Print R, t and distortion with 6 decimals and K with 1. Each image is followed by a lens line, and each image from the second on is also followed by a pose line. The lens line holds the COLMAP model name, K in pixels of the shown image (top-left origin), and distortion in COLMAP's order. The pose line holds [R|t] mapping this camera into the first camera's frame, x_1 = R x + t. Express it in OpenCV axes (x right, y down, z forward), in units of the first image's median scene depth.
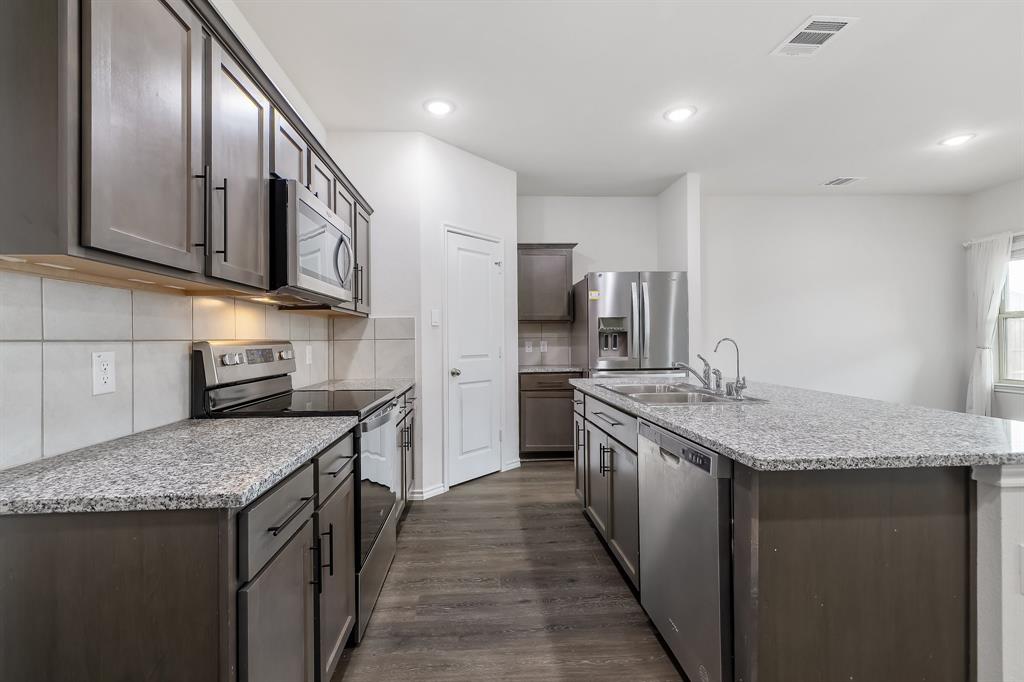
lens RADIAL K [[446.9, 0, 496.8], [0, 446.9, 335.2], [0, 0, 1]] dist [0.001677, 0.000117]
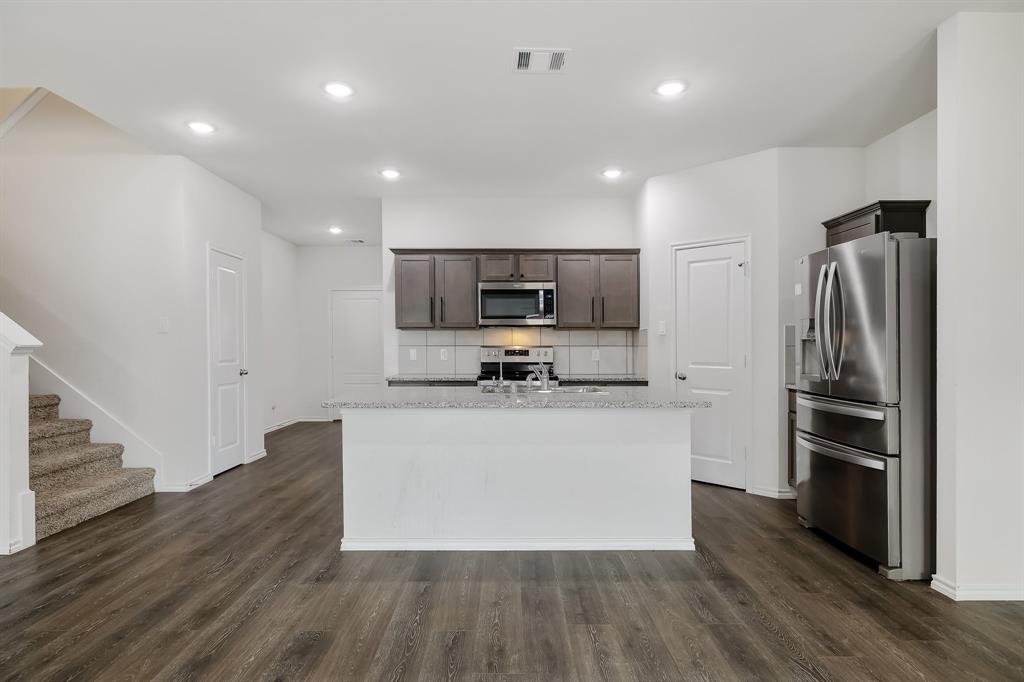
lens RADIAL K [[554.2, 0, 495.8], [0, 554.2, 343.5], [0, 0, 1]] dist [0.000385, 0.000181]
pose [[-0.067759, 0.008130, -0.997669, 1.358180], [0.009304, 0.999928, 0.007517, -0.013313], [0.997658, -0.008773, -0.067830, 0.660035]]
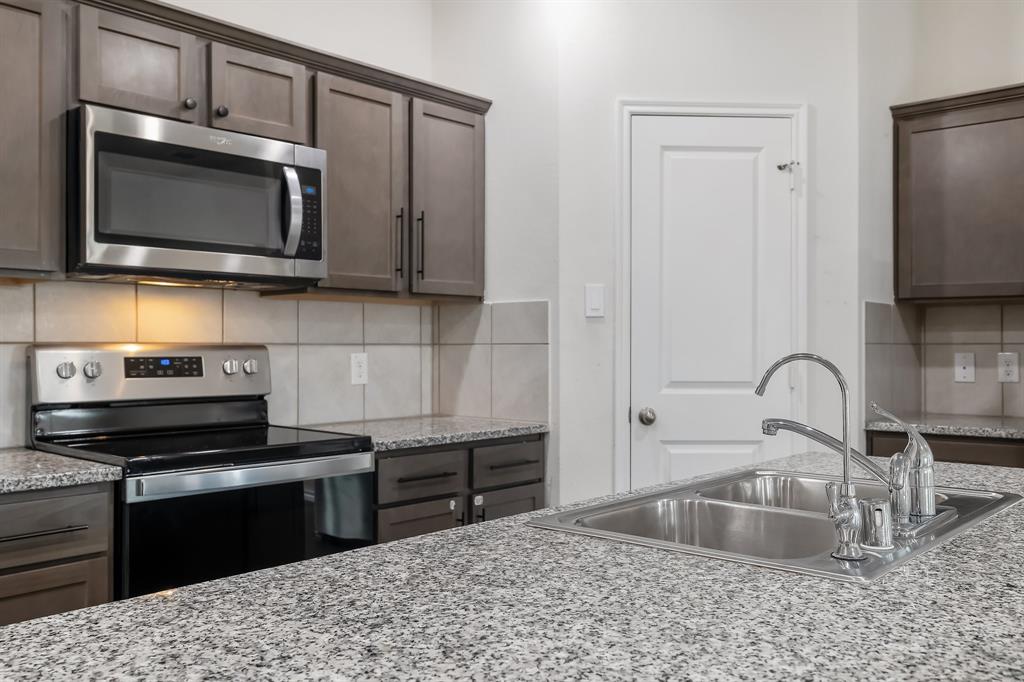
lens RADIAL K [[904.2, 0, 512.0], [0, 904.2, 341.0], [0, 0, 1]] dist [0.007790, 0.007289]
pose [[0.710404, 0.007699, -0.703752, 0.487203], [-0.001715, 0.999956, 0.009209, -0.003939], [0.703792, -0.005335, 0.710386, 0.242560]]
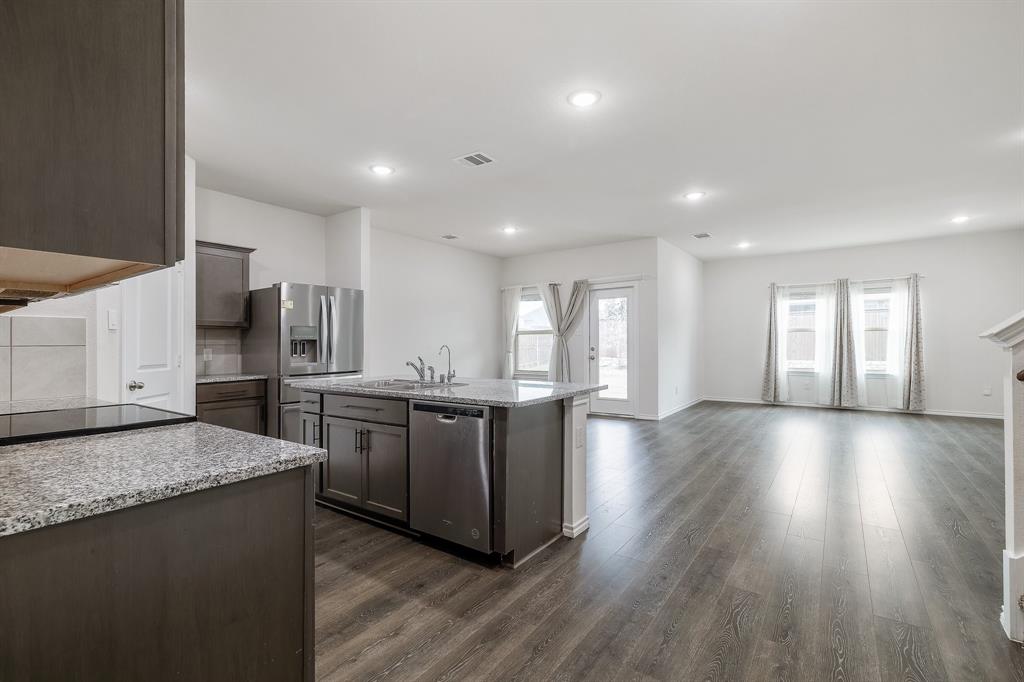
lens RADIAL K [[459.5, 0, 516.8], [0, 459.5, 341.9], [0, 0, 1]] dist [0.011430, 0.000465]
pose [[0.613852, 0.009271, 0.789367, -0.353642], [-0.006906, 0.999956, -0.006374, 0.001793], [-0.789391, -0.001538, 0.613889, -0.102907]]
